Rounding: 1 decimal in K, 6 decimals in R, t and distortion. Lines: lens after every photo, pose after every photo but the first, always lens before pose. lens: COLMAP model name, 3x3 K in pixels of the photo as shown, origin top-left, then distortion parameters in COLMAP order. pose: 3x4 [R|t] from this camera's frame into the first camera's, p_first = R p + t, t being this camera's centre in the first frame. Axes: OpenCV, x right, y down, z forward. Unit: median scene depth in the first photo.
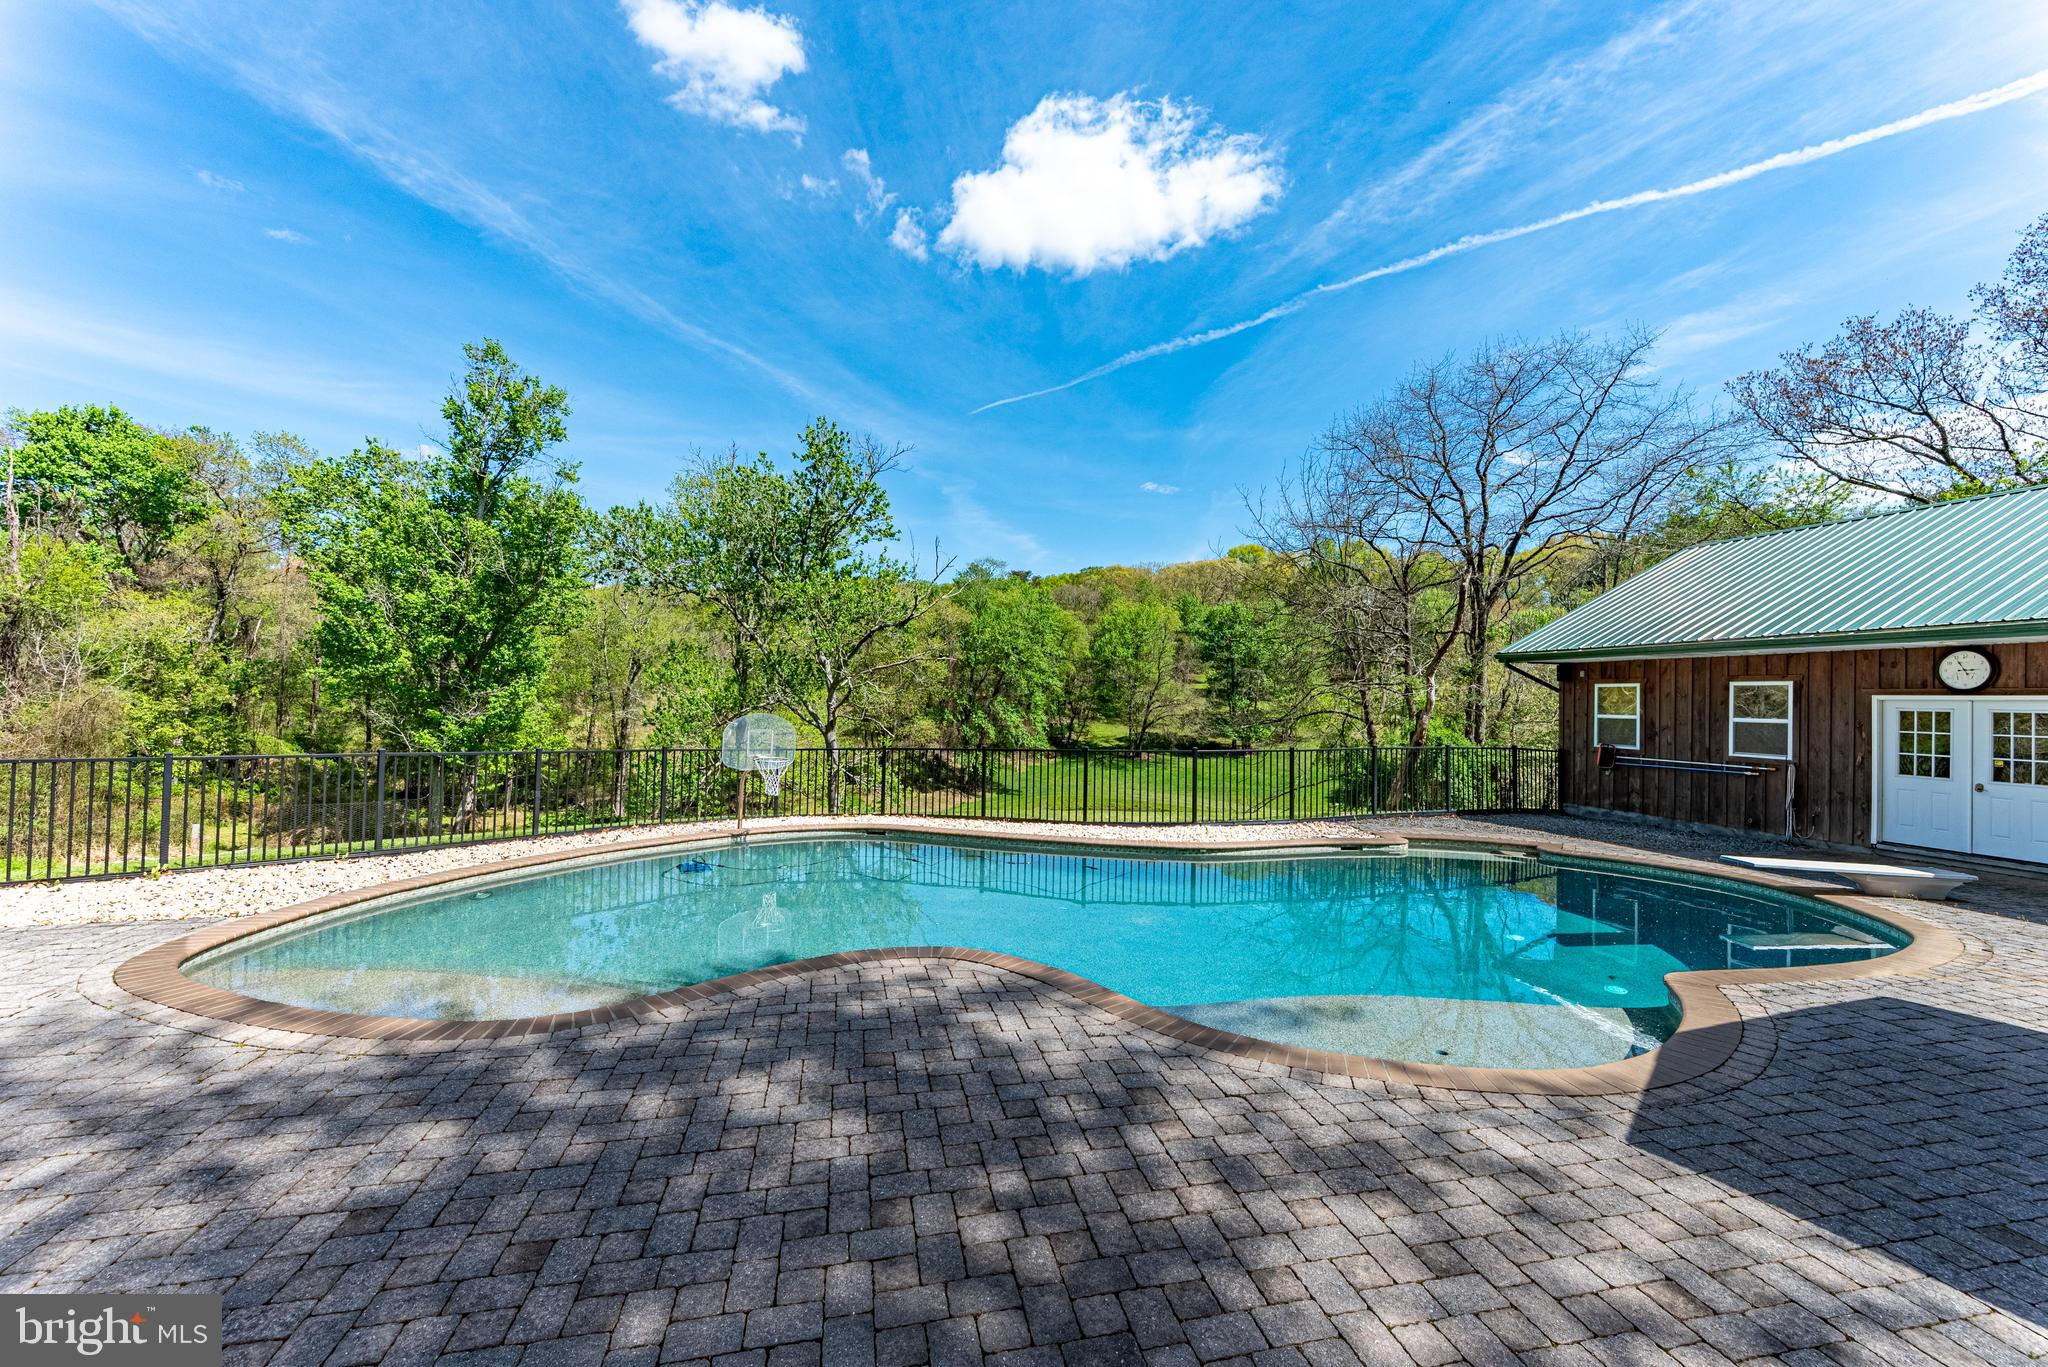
lens RADIAL K [[811.9, 0, 1012.1], [0, 811.9, 683.5], [0, 0, 1]] dist [-0.003093, -0.000219]
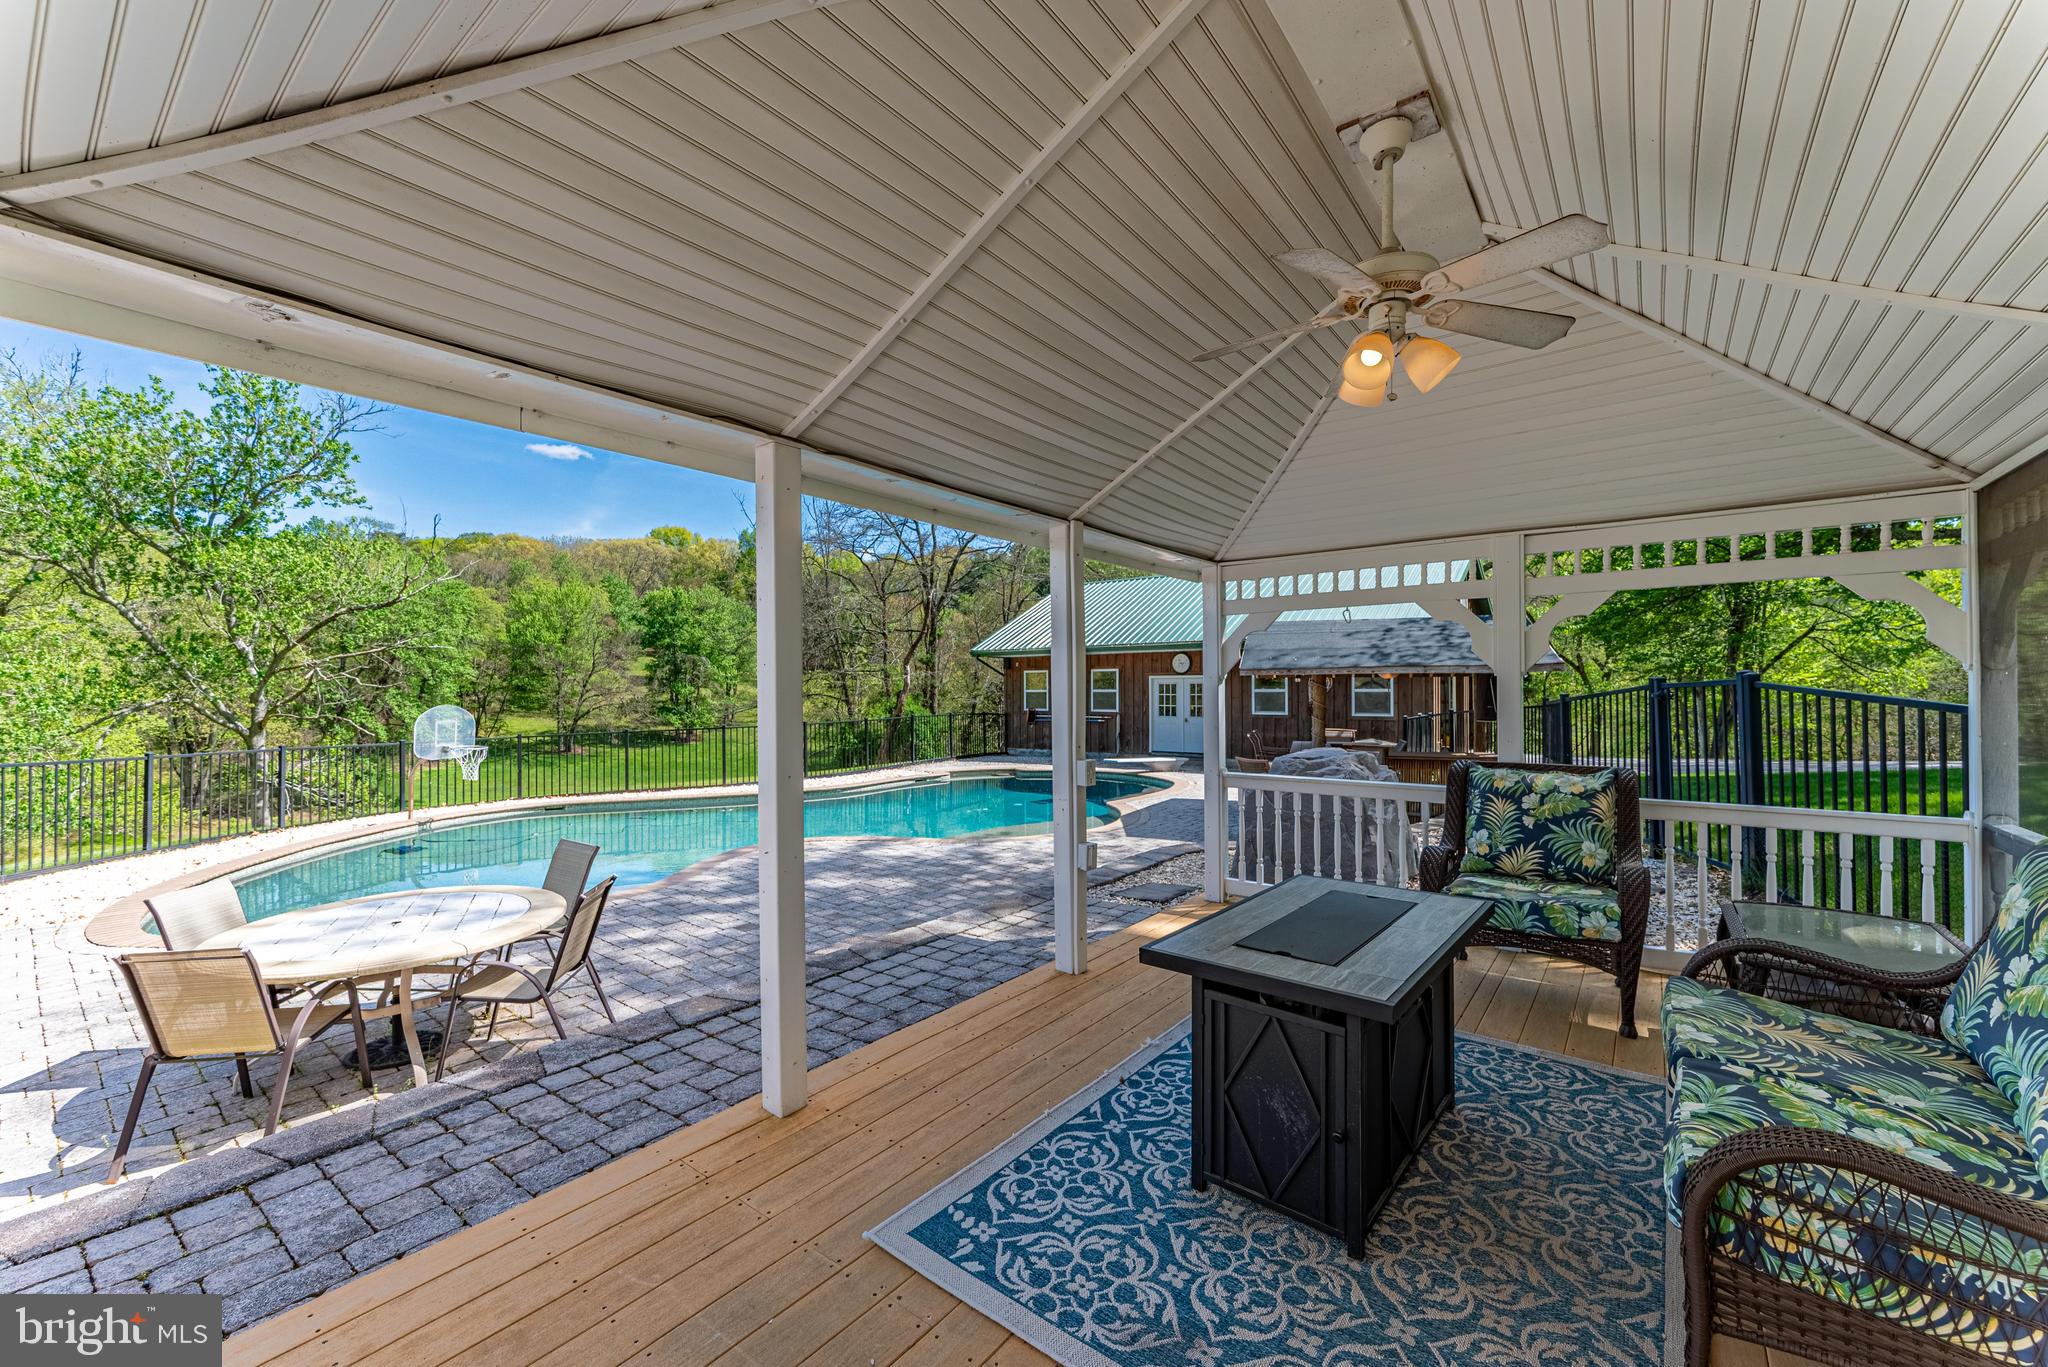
lens RADIAL K [[810.6, 0, 1028.2], [0, 810.6, 685.9], [0, 0, 1]] dist [-0.001937, -0.000044]
pose [[0.760376, -0.020541, 0.649159, -0.159432], [0.007075, 0.999702, 0.023346, -0.003589], [-0.649445, -0.013160, 0.760295, -0.110208]]
